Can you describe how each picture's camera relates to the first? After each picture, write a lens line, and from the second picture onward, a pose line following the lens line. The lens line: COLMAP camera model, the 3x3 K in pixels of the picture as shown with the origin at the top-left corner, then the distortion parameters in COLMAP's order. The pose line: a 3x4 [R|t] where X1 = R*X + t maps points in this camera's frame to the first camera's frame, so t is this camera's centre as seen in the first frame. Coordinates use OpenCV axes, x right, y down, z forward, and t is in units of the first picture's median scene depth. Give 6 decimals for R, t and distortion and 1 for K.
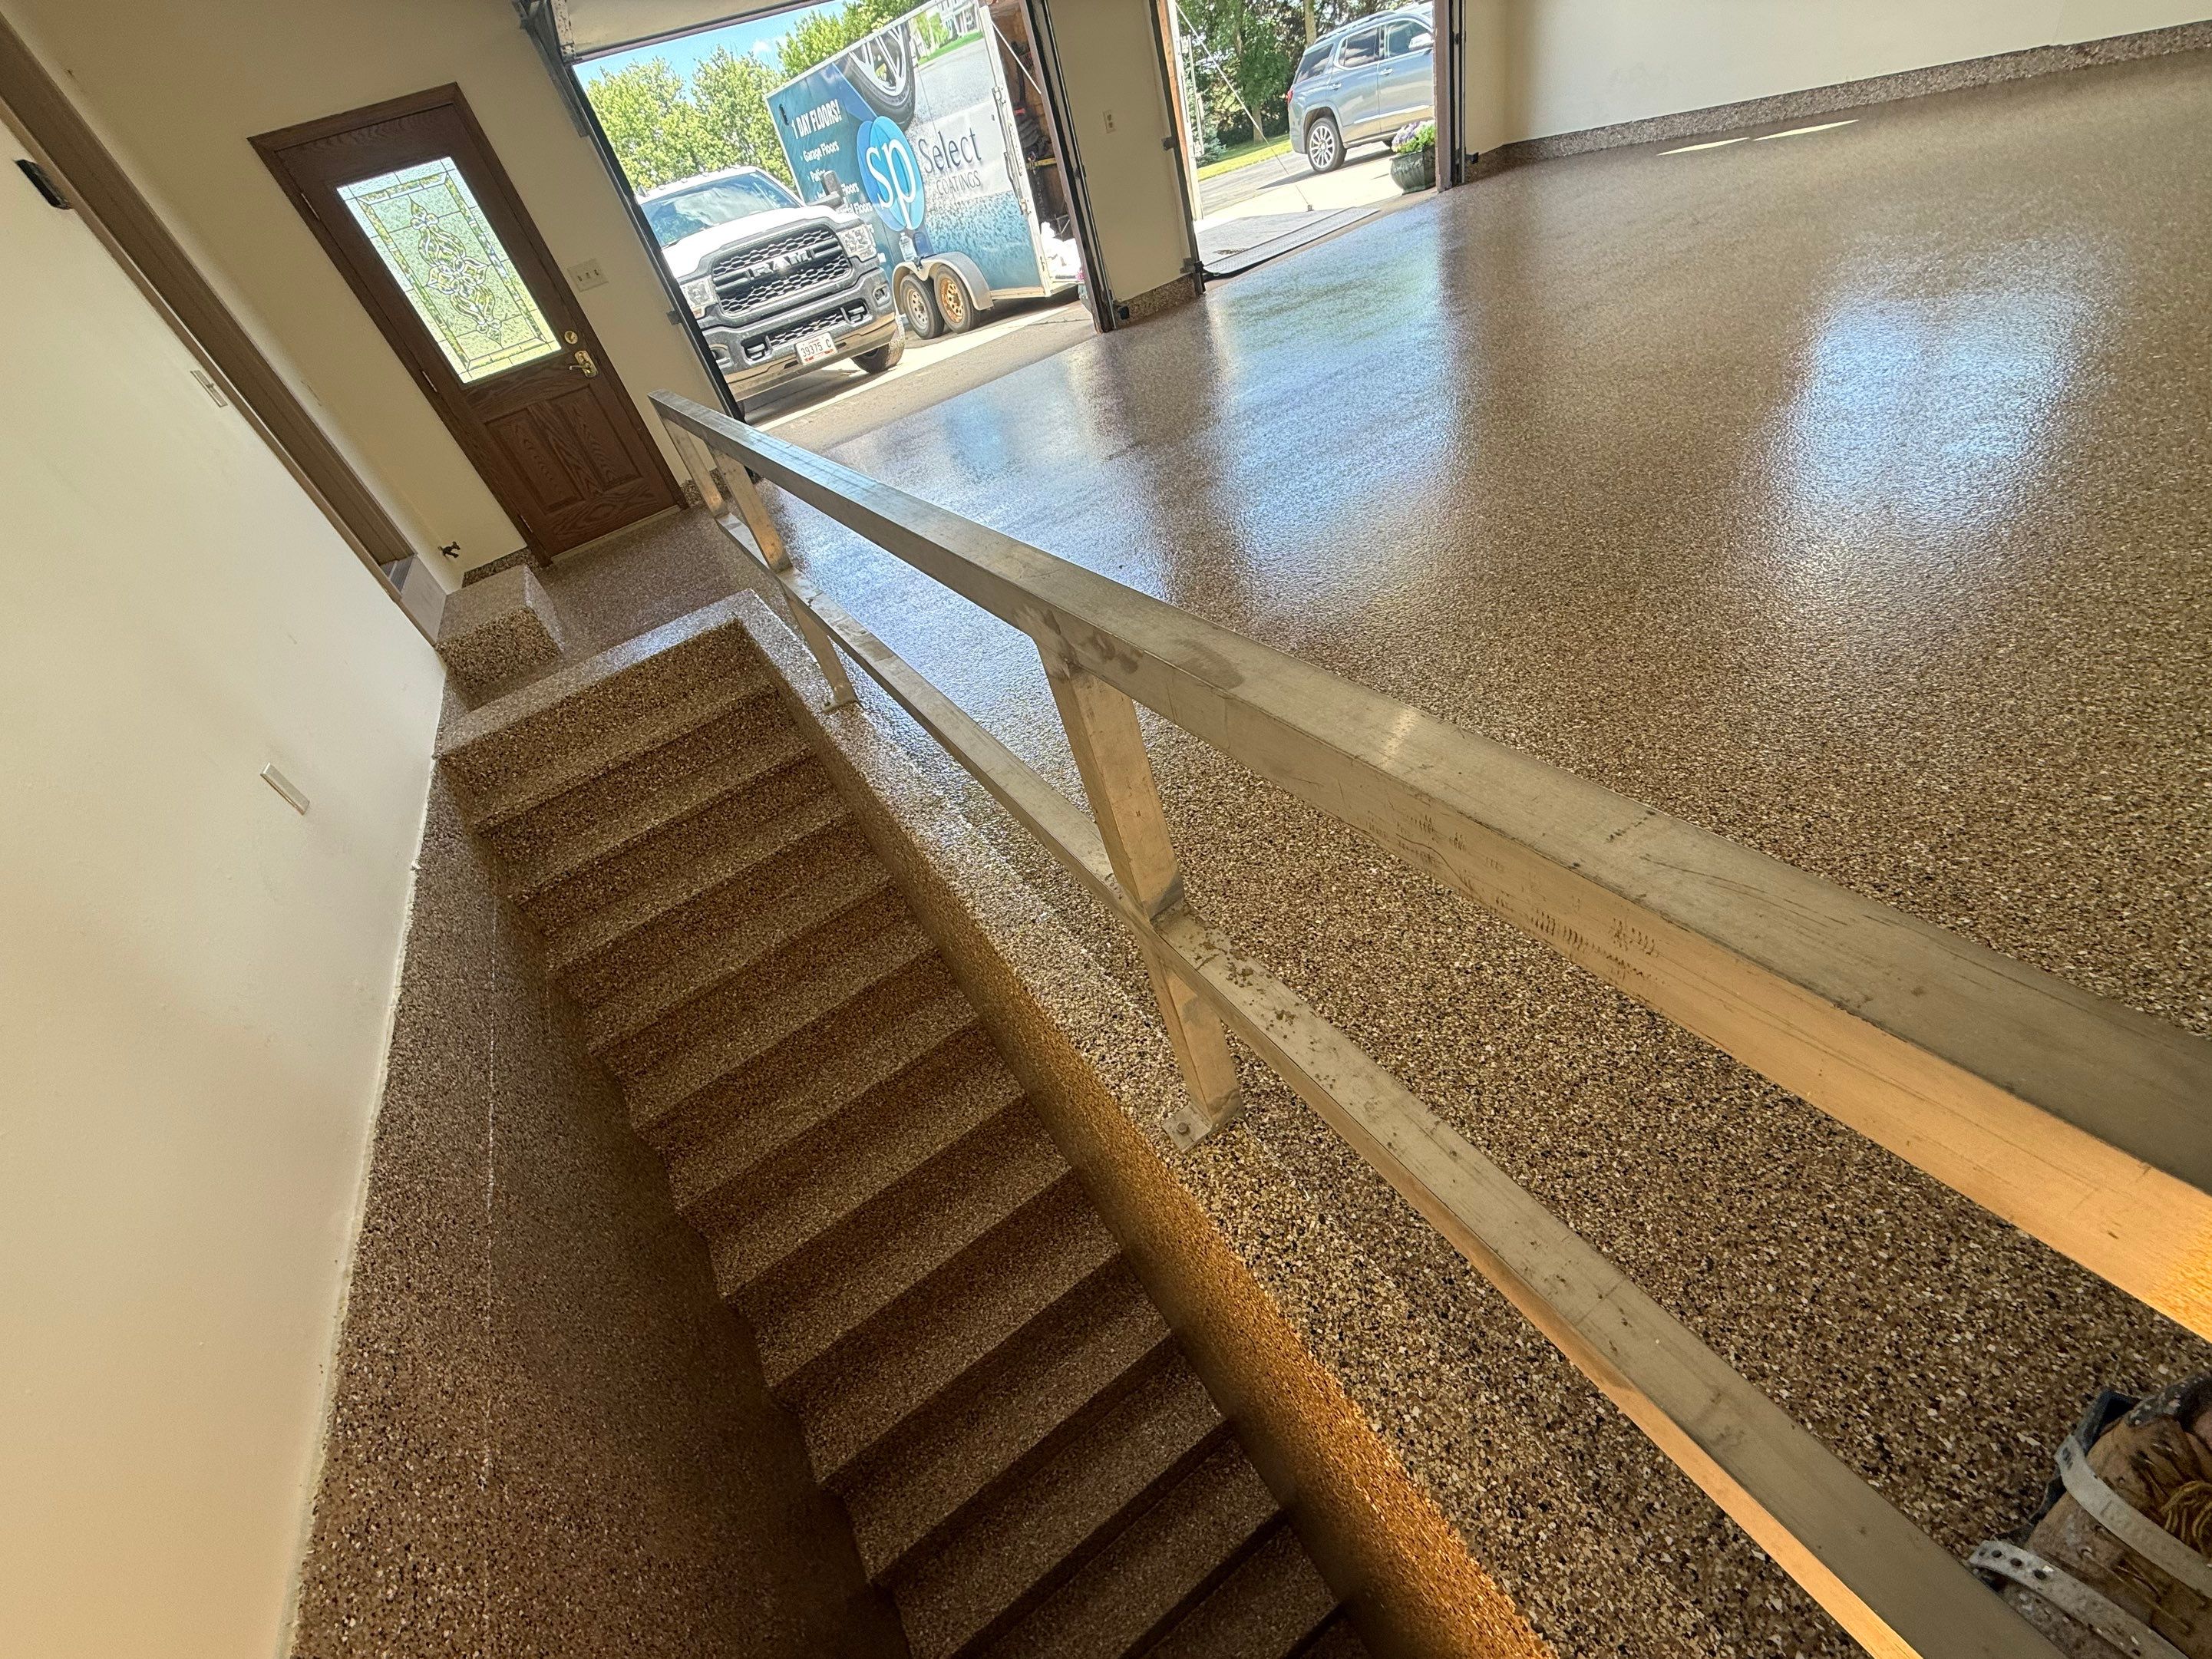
lens RADIAL K [[893.2, 0, 1106.0], [0, 893.2, 829.5], [0, 0, 1]] dist [0.006432, 0.000012]
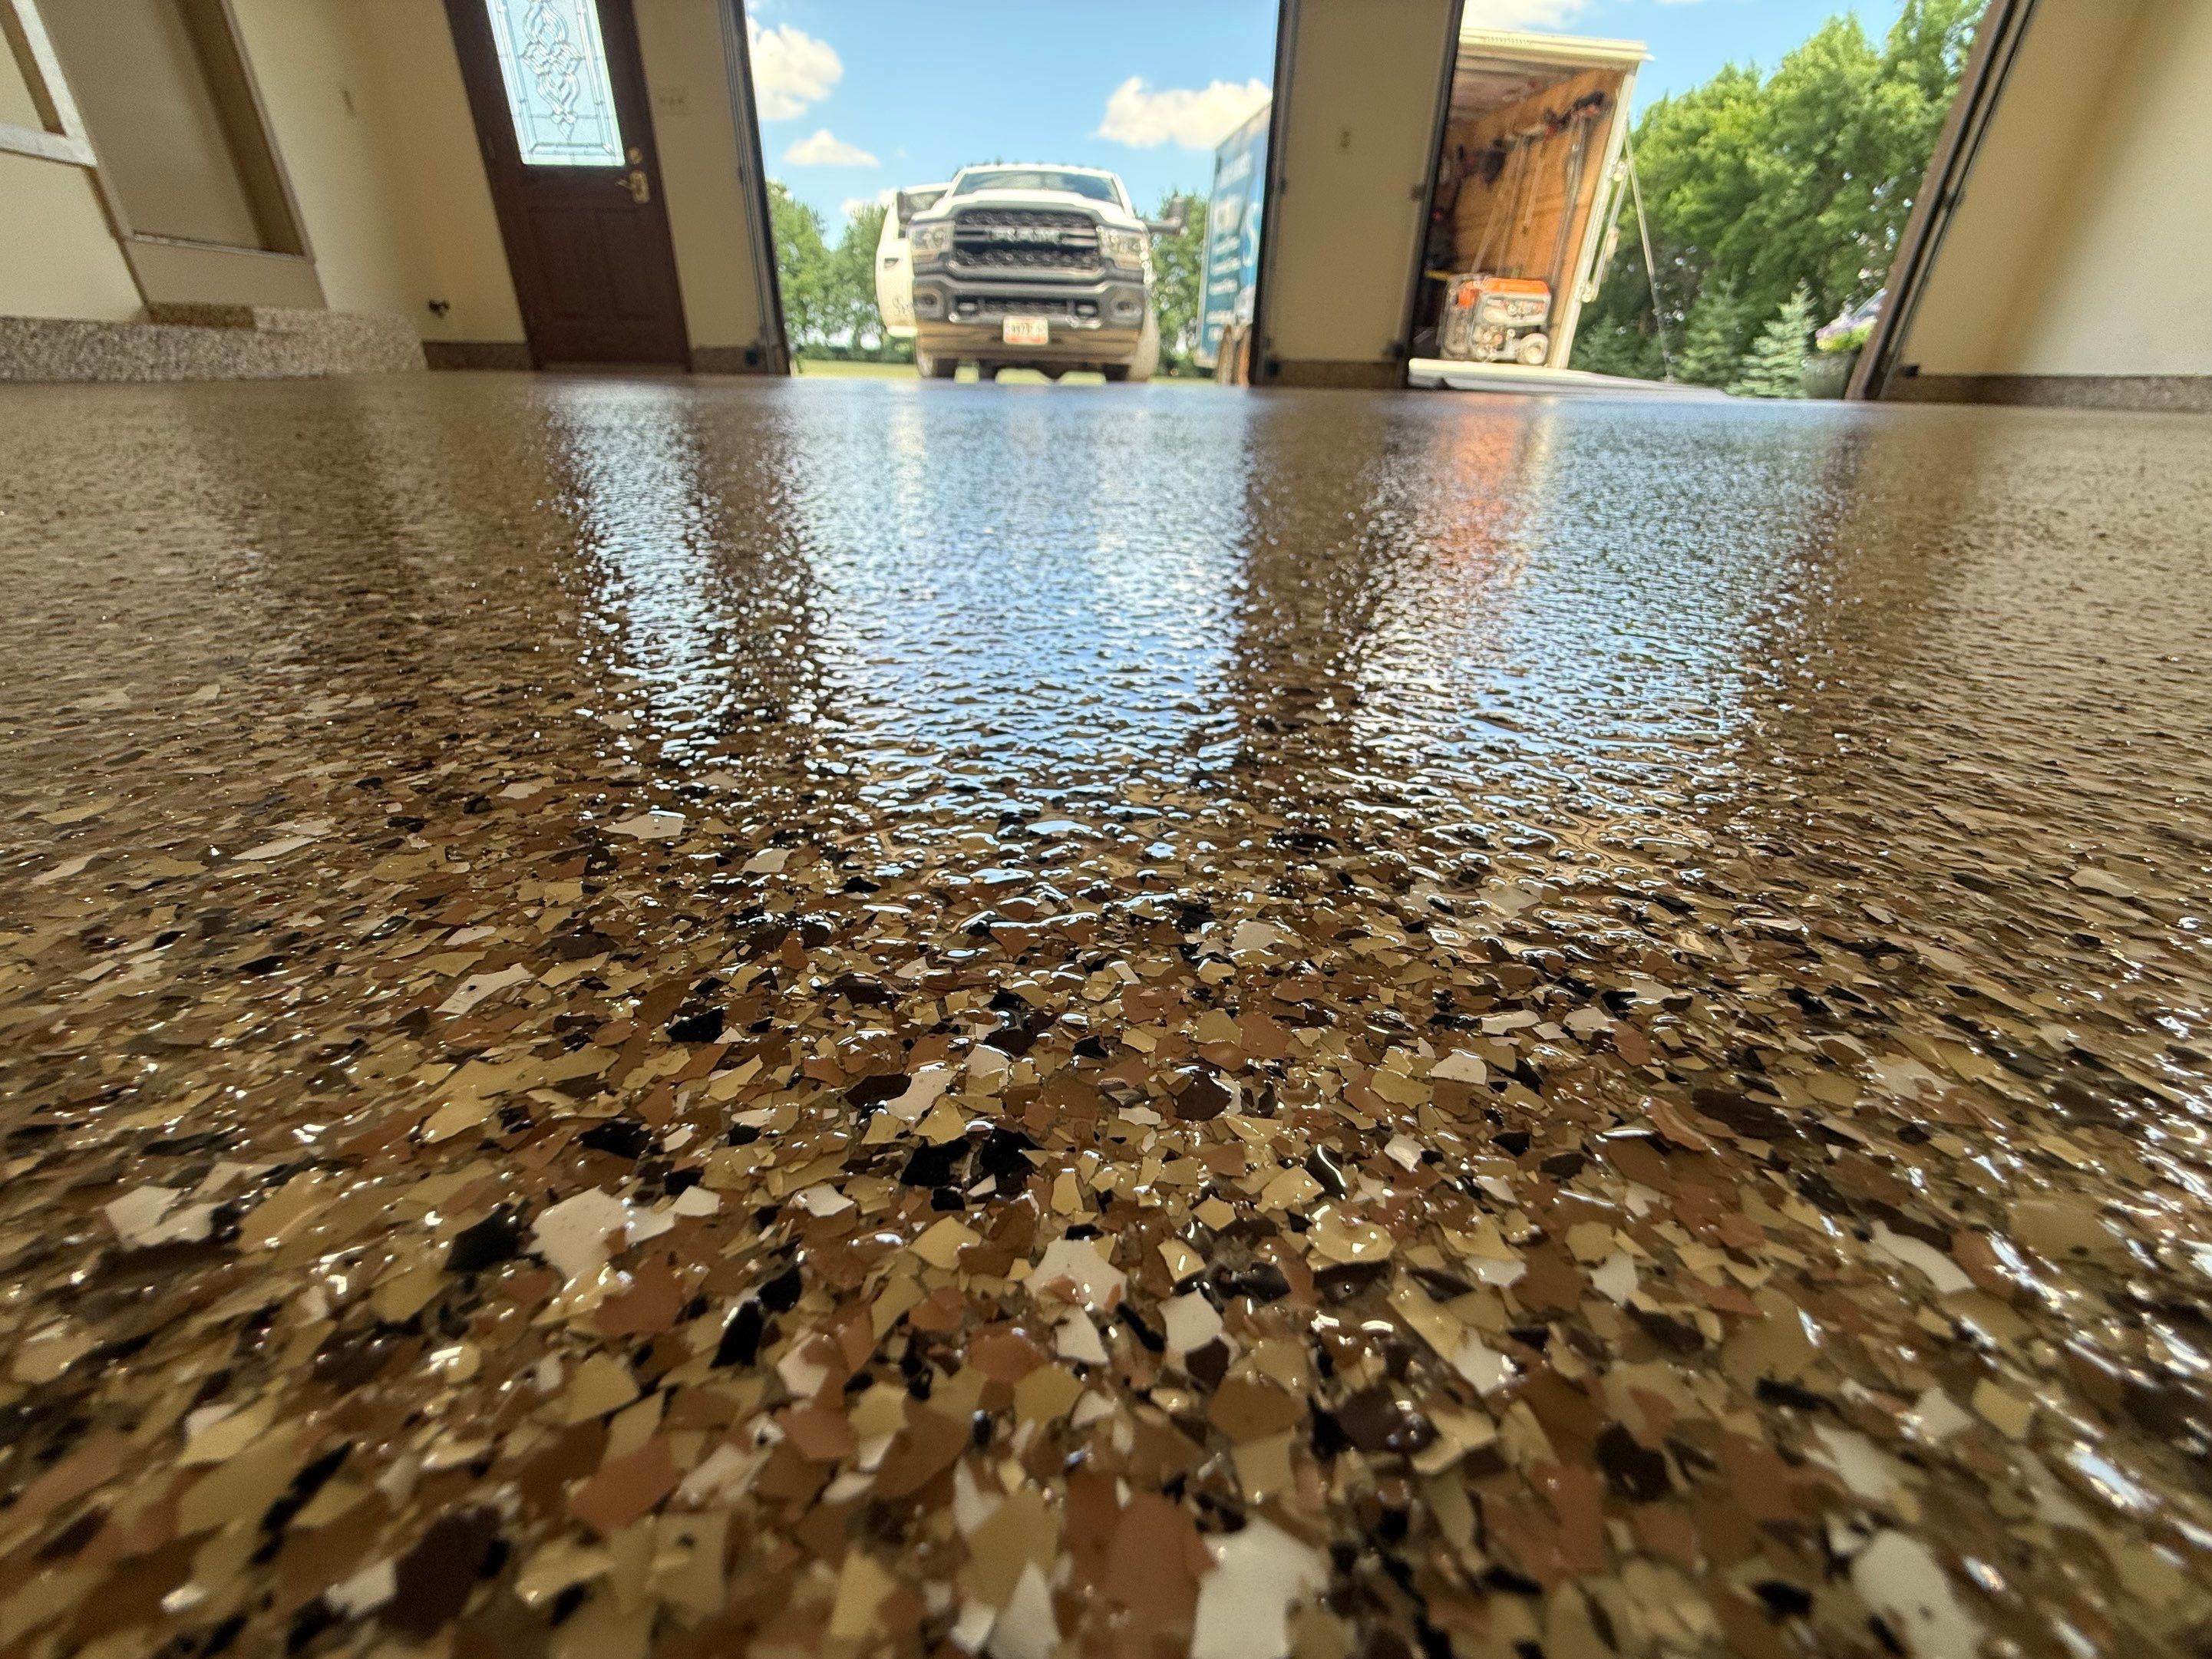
lens RADIAL K [[893.2, 0, 1106.0], [0, 893.2, 829.5], [0, 0, 1]] dist [0.006432, 0.000012]
pose [[0.810501, 0.480207, -0.335393, 0.312082], [-0.517573, 0.855236, -0.026248, -0.118724], [0.274236, 0.194865, 0.941713, 0.261481]]
